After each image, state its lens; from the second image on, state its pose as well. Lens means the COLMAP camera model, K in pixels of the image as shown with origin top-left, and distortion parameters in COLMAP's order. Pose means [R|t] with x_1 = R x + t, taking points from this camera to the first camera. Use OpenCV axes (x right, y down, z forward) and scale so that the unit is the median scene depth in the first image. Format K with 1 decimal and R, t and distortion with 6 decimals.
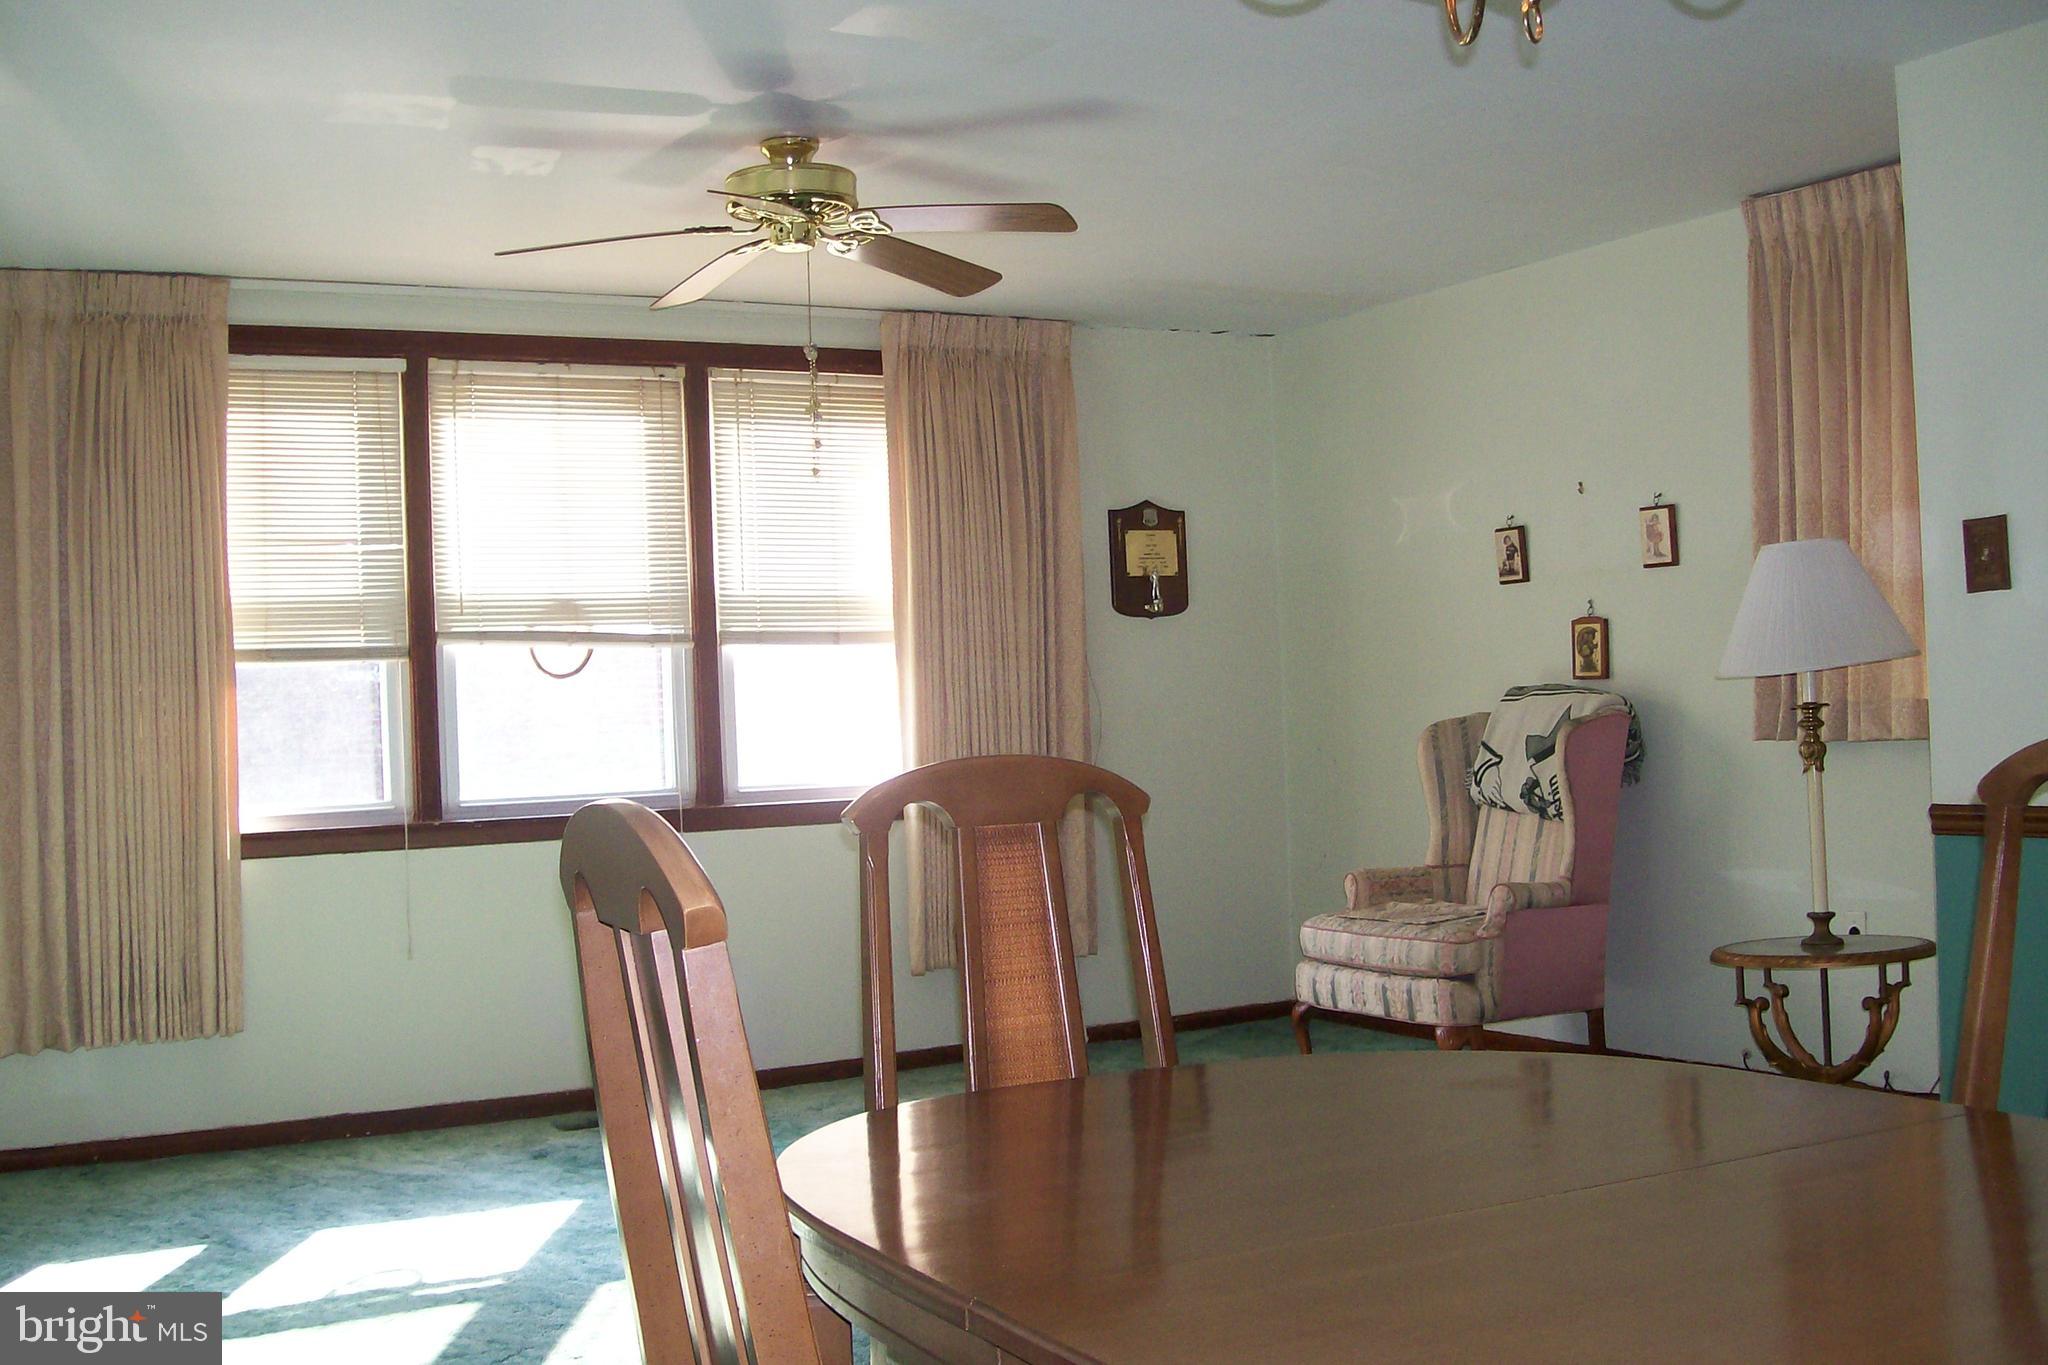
lens RADIAL K [[2218.6, 0, 1059.9], [0, 2218.6, 655.4], [0, 0, 1]] dist [-0.179023, 0.149418]
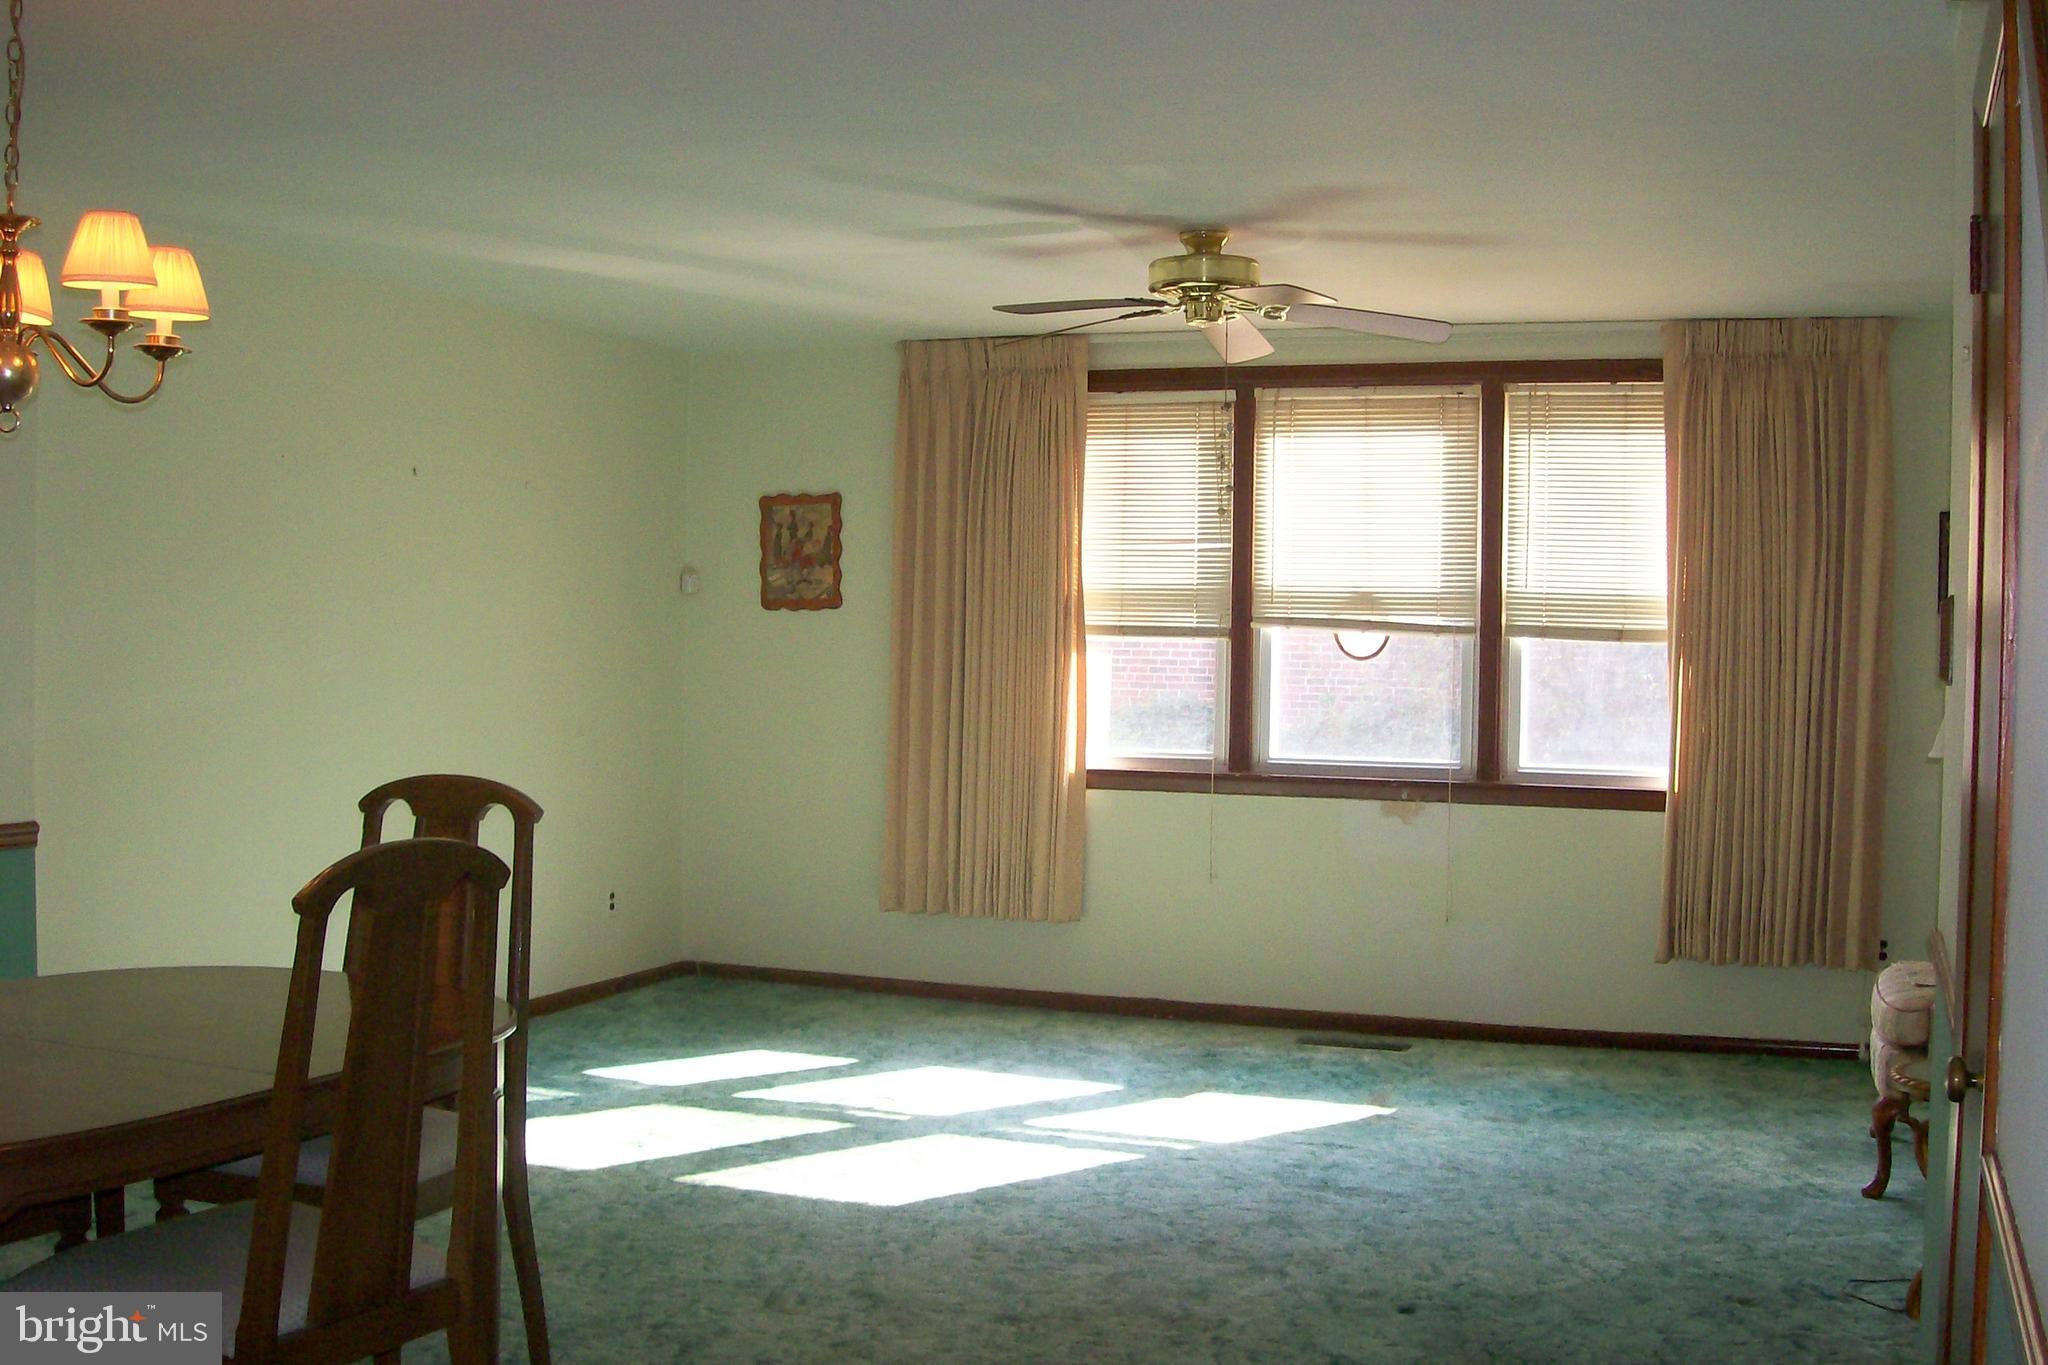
lens RADIAL K [[2218.6, 0, 1059.9], [0, 2218.6, 655.4], [0, 0, 1]] dist [-0.179023, 0.149418]
pose [[0.635758, 0.057330, -0.769757, 0.577893], [-0.027903, 0.998293, 0.051305, -0.048159], [0.771384, -0.011140, 0.636272, 0.140289]]
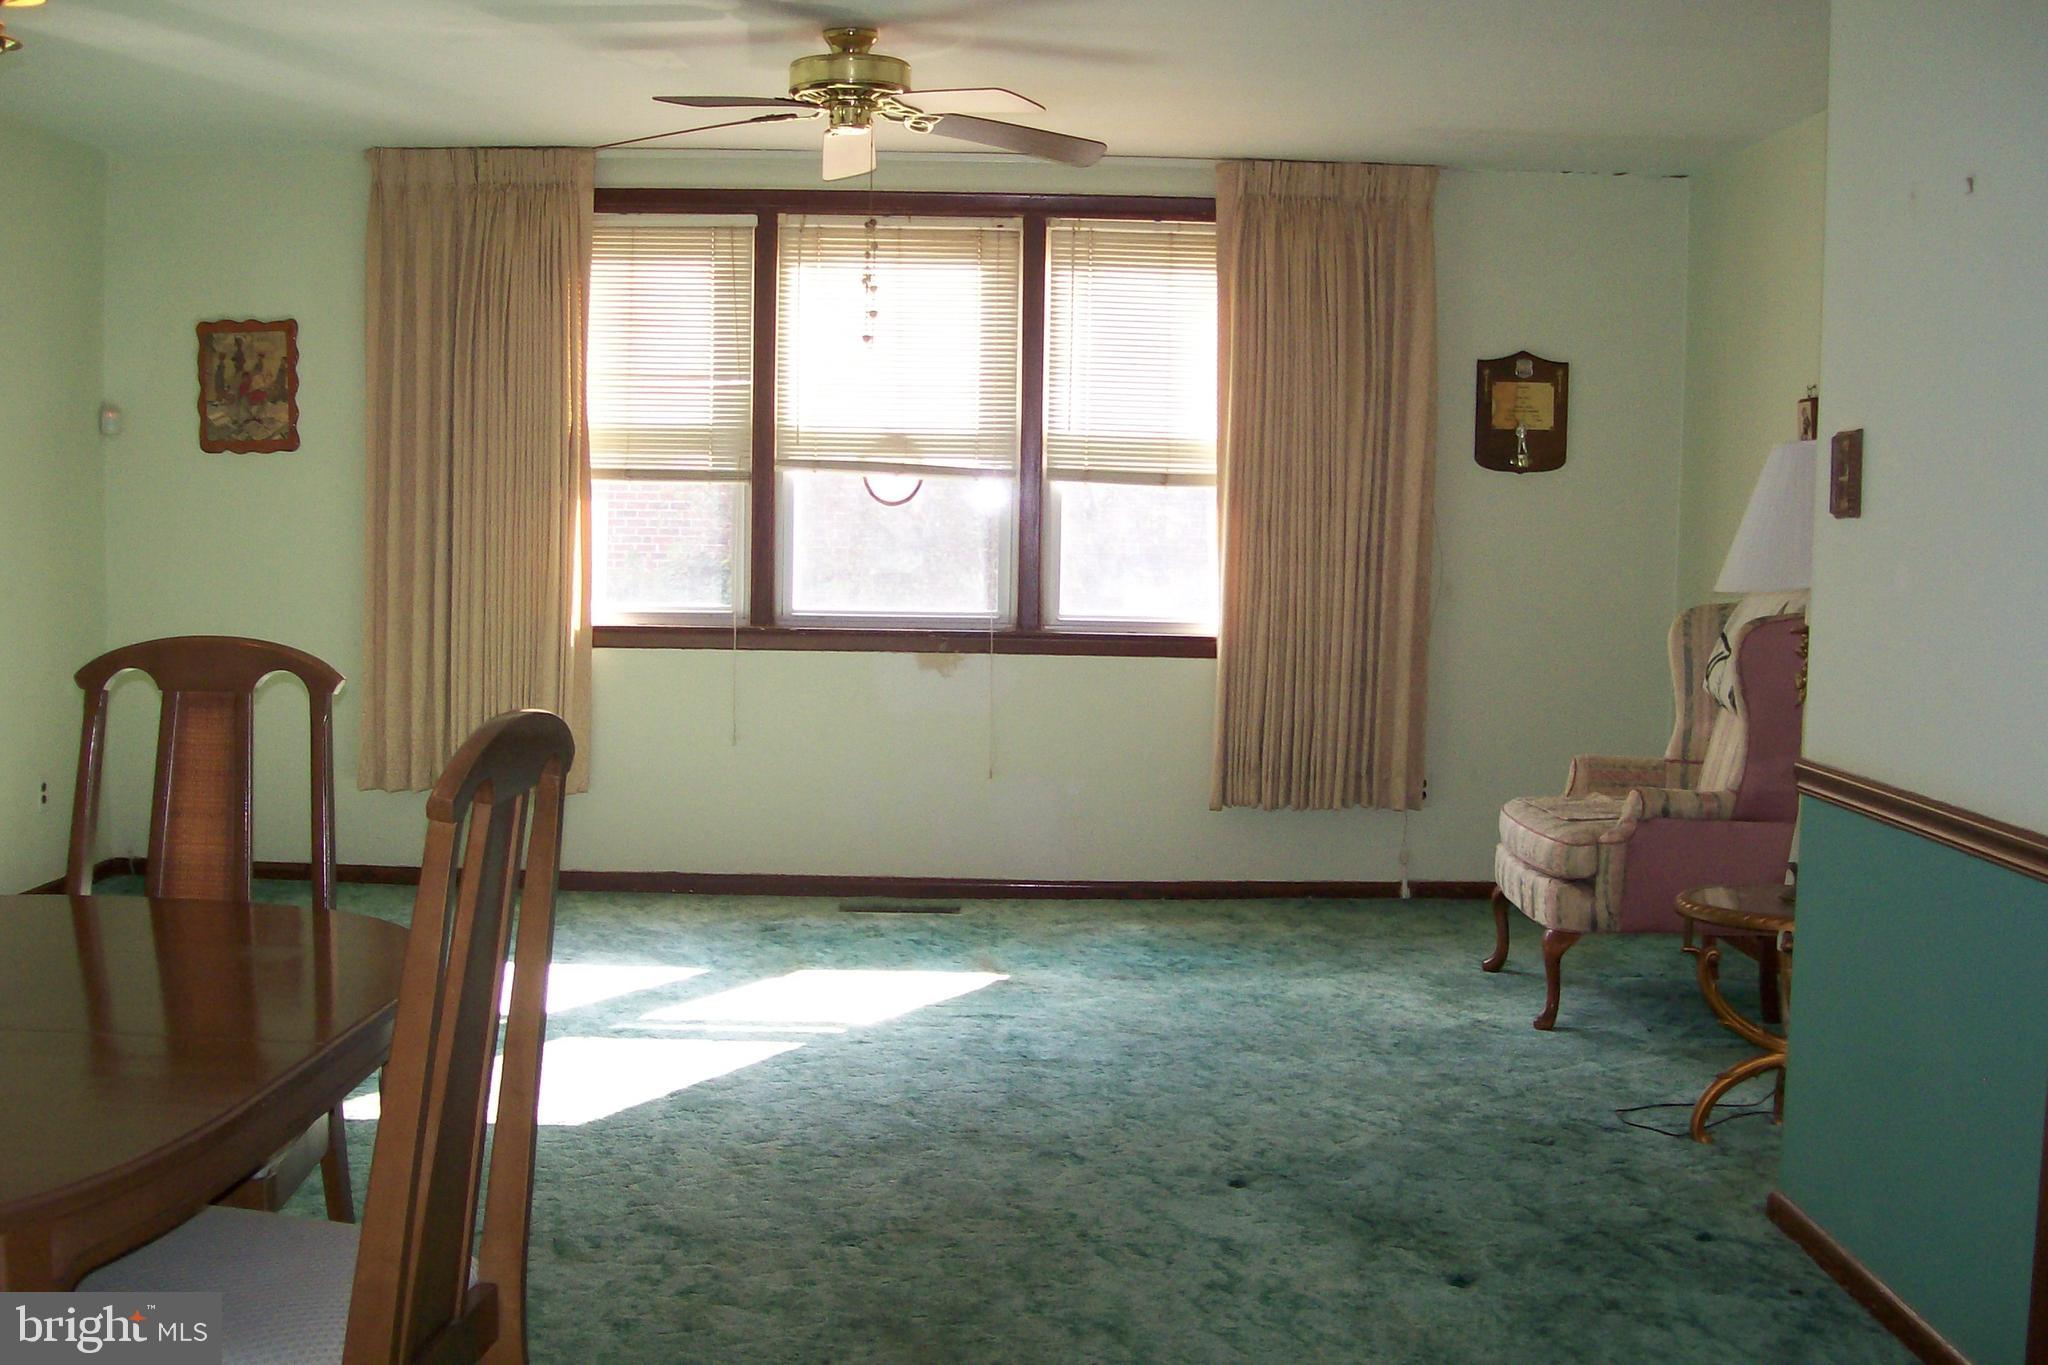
lens RADIAL K [[2218.6, 0, 1059.9], [0, 2218.6, 655.4], [0, 0, 1]] dist [-0.179023, 0.149418]
pose [[0.870623, 0.086721, -0.484246, 0.394066], [-0.043104, 0.994001, 0.100514, -0.030366], [0.490058, -0.066637, 0.869139, 0.077827]]
